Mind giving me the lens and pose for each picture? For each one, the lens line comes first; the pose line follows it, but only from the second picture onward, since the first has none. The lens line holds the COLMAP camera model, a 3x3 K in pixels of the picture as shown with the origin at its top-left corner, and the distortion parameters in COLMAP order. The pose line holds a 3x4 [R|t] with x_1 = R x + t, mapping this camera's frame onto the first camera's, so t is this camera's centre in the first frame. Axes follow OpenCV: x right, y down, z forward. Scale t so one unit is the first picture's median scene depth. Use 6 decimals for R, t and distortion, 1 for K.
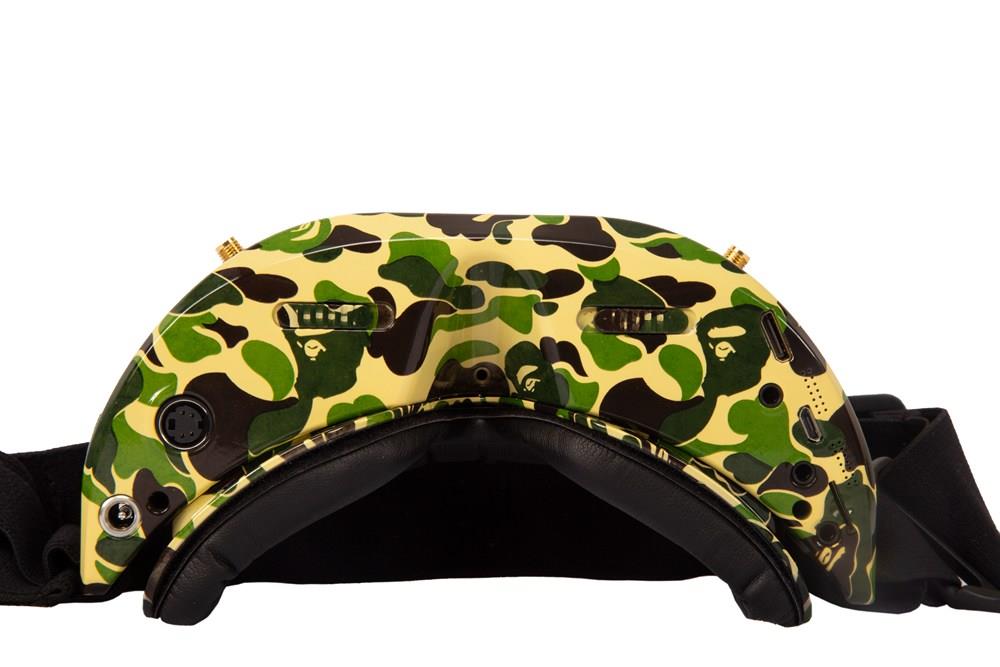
lens RADIAL K [[2366.7, 0, 500.0], [0, 2366.7, 333.5], [0, 0, 1]] dist [0.231217, 0.095957]
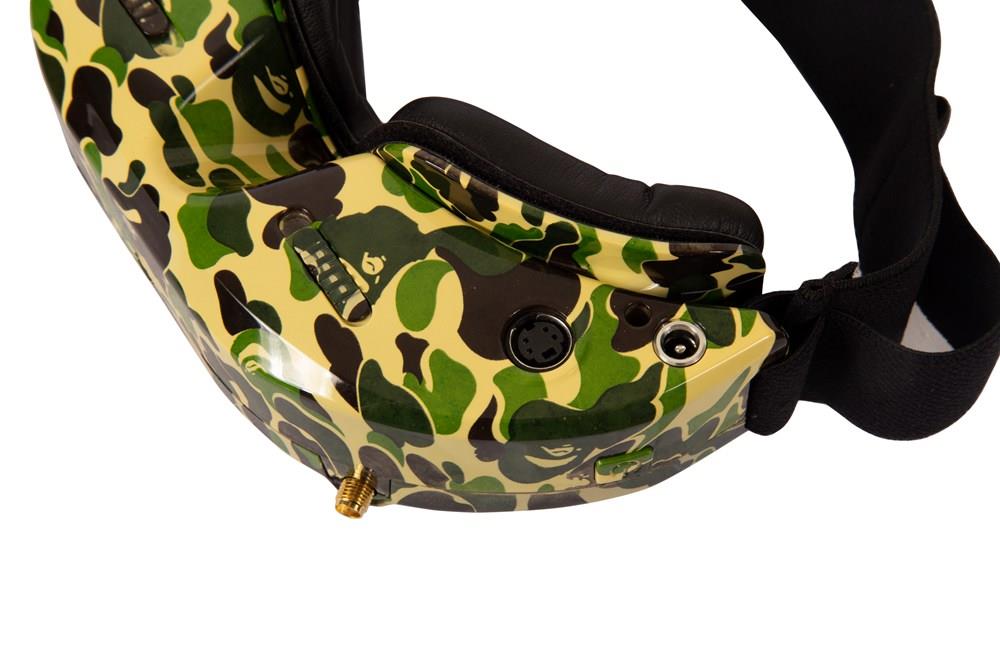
lens RADIAL K [[2366.7, 0, 500.0], [0, 2366.7, 333.5], [0, 0, 1]] dist [0.231217, 0.095957]
pose [[-0.553926, -0.749873, 0.361739, -0.411067], [0.831414, -0.521066, 0.192980, -0.125077], [0.043780, 0.407652, 0.912087, 0.273395]]
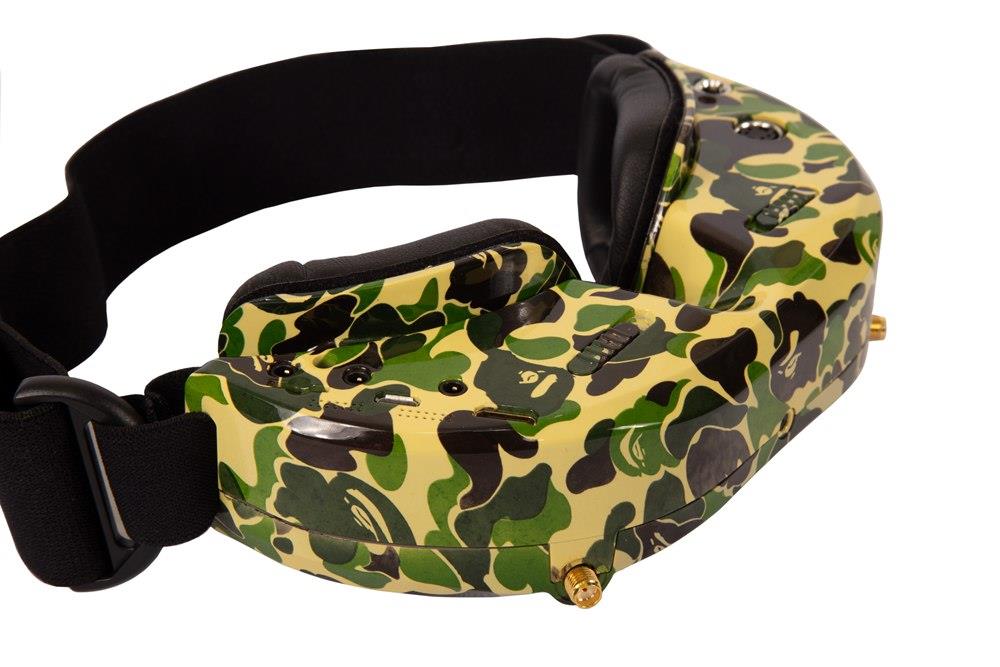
lens RADIAL K [[2170.3, 0, 500.0], [0, 2170.3, 333.5], [0, 0, 1]] dist [0.178825, 0.187823]
pose [[-0.570064, 0.401961, -0.716557, 0.662569], [-0.817563, -0.363883, 0.446296, -0.332553], [-0.081349, 0.840248, 0.536065, 0.565750]]
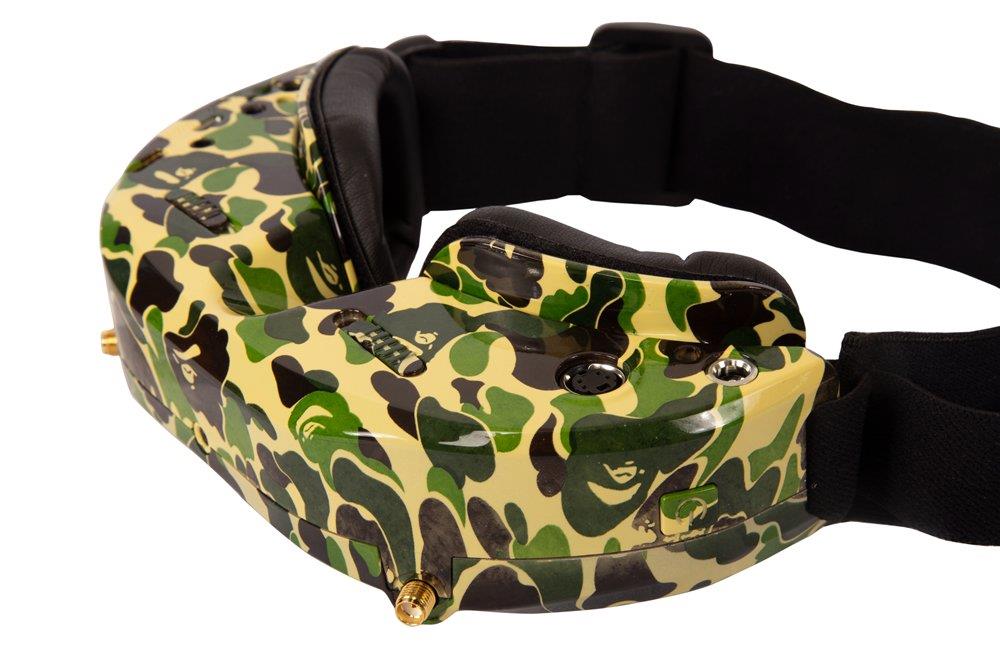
lens RADIAL K [[2170.3, 0, 500.0], [0, 2170.3, 333.5], [0, 0, 1]] dist [0.178825, 0.187823]
pose [[-0.592381, -0.421201, 0.686785, -0.614760], [0.801562, -0.393975, 0.449759, -0.313477], [0.081137, 0.816929, 0.571002, 0.563067]]
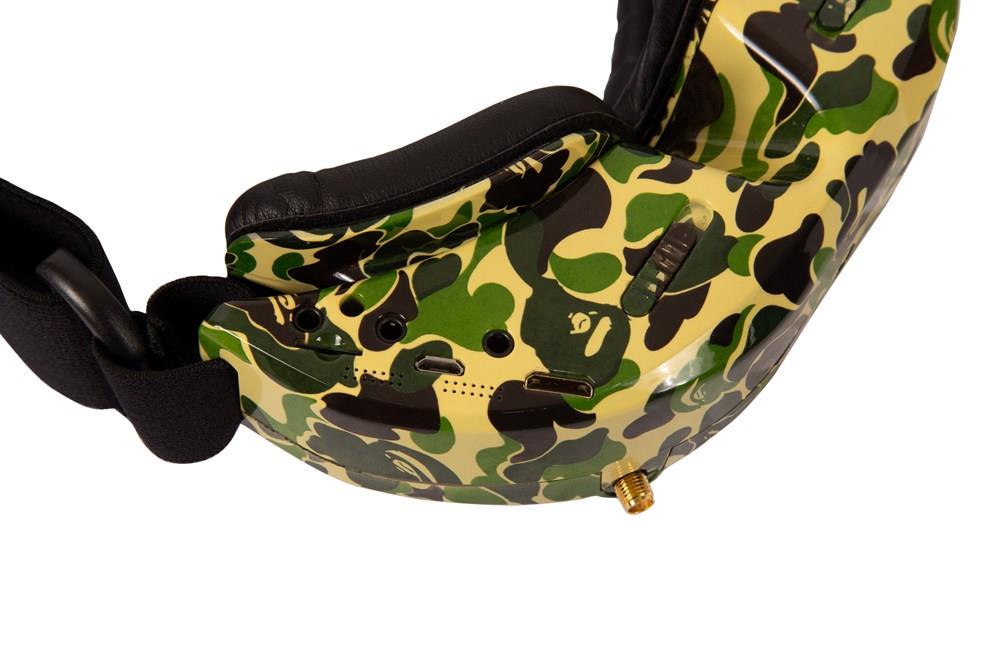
lens RADIAL K [[2366.7, 0, 500.0], [0, 2366.7, 333.5], [0, 0, 1]] dist [0.231217, 0.095957]
pose [[-0.512715, 0.734576, -0.444434, 0.461075], [-0.852486, -0.497030, 0.161950, -0.099586], [-0.101932, 0.461908, 0.881051, 0.313640]]
